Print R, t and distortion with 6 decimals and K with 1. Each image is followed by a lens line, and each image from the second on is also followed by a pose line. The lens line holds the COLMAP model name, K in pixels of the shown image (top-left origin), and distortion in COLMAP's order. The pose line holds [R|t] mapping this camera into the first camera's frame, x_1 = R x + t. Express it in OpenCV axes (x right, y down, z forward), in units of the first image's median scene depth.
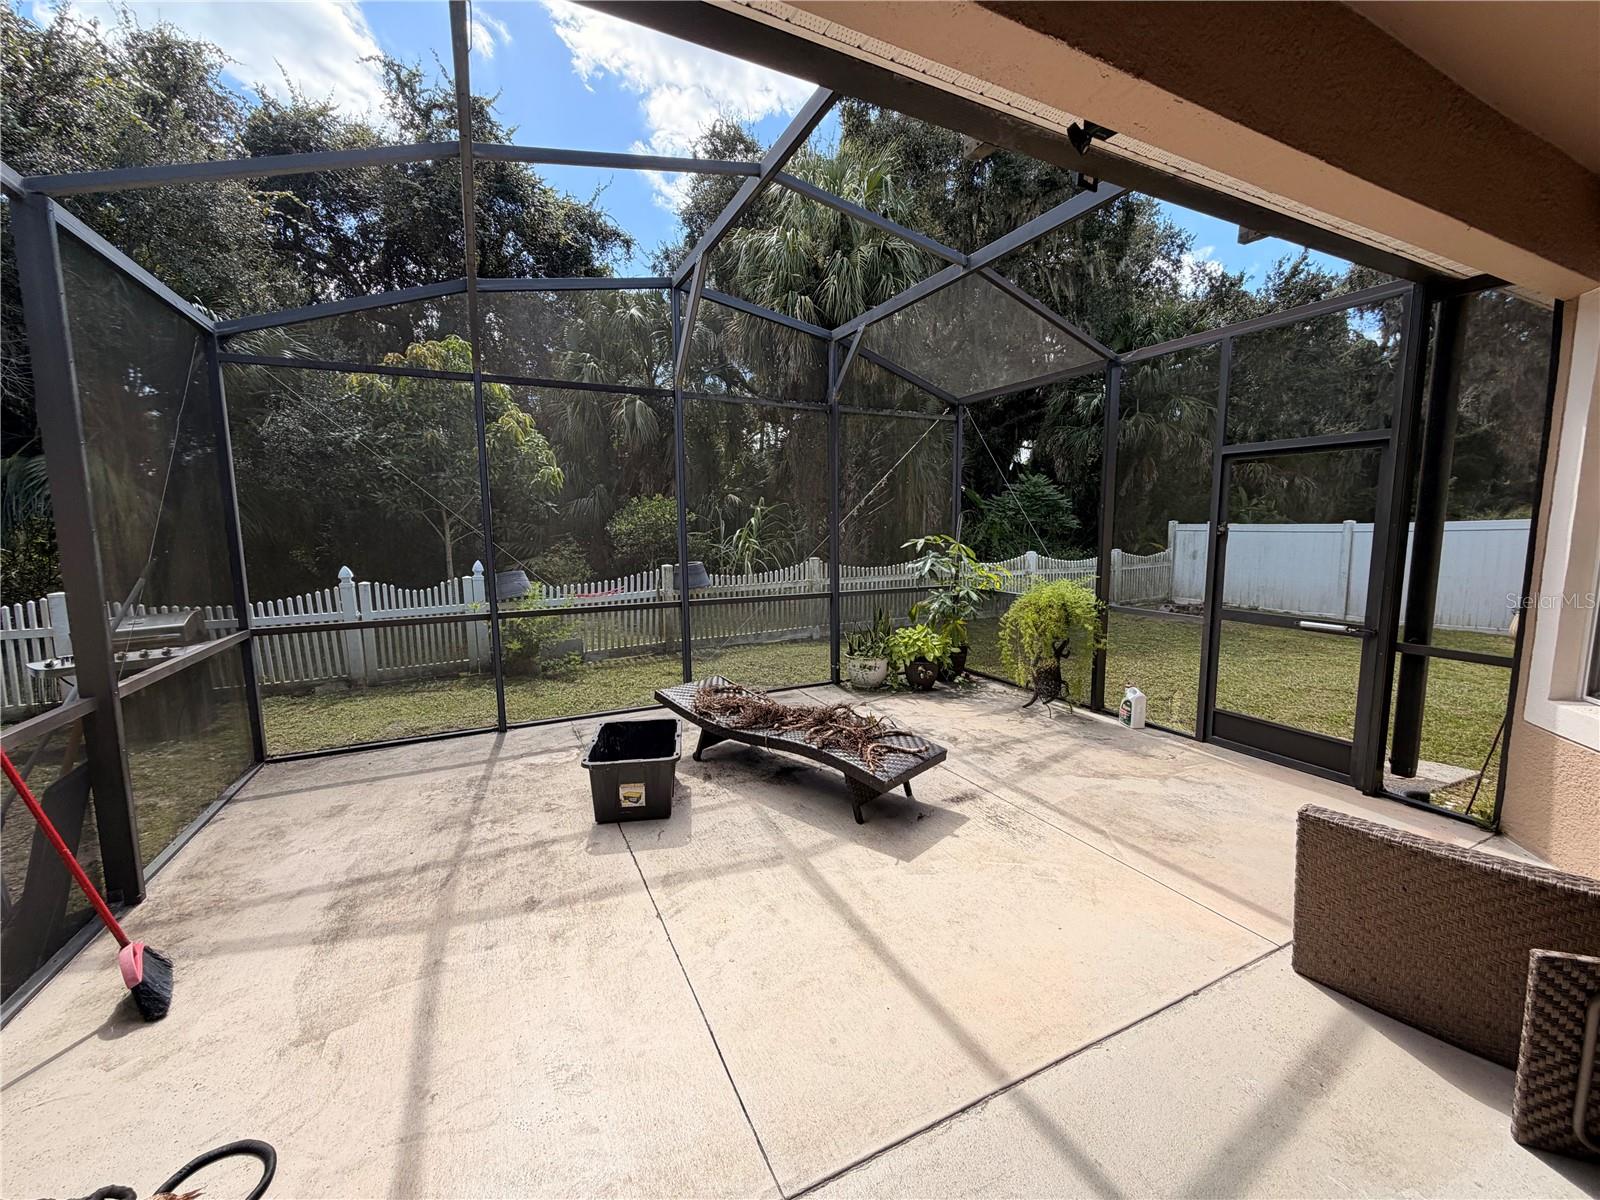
lens RADIAL K [[640.0, 0, 795.1], [0, 640.0, 598.2], [0, 0, 1]] dist [-0.000374, -0.000112]
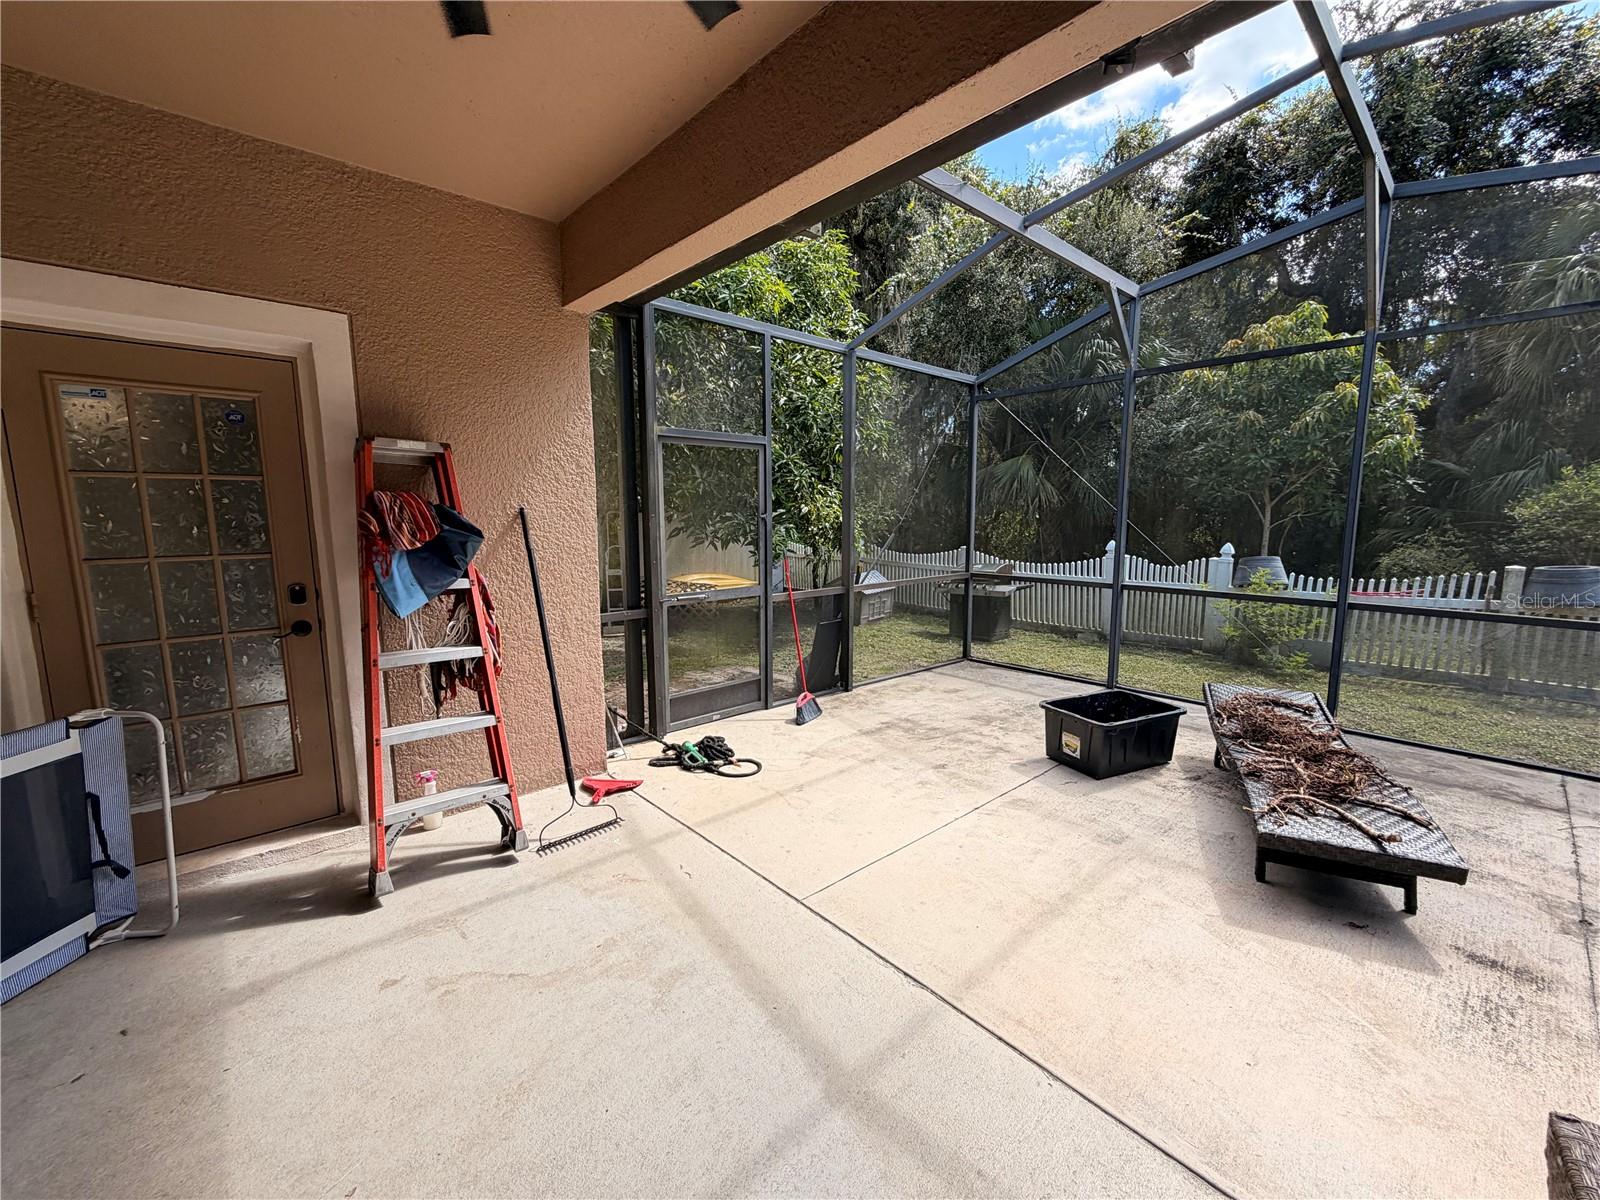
lens RADIAL K [[640.0, 0, 795.1], [0, 640.0, 598.2], [0, 0, 1]] dist [-0.000374, -0.000112]
pose [[0.268666, 0.138093, -0.953283, 0.608788], [-0.114099, 0.987265, 0.110859, -0.015571], [0.956452, 0.078984, 0.281001, 0.183099]]
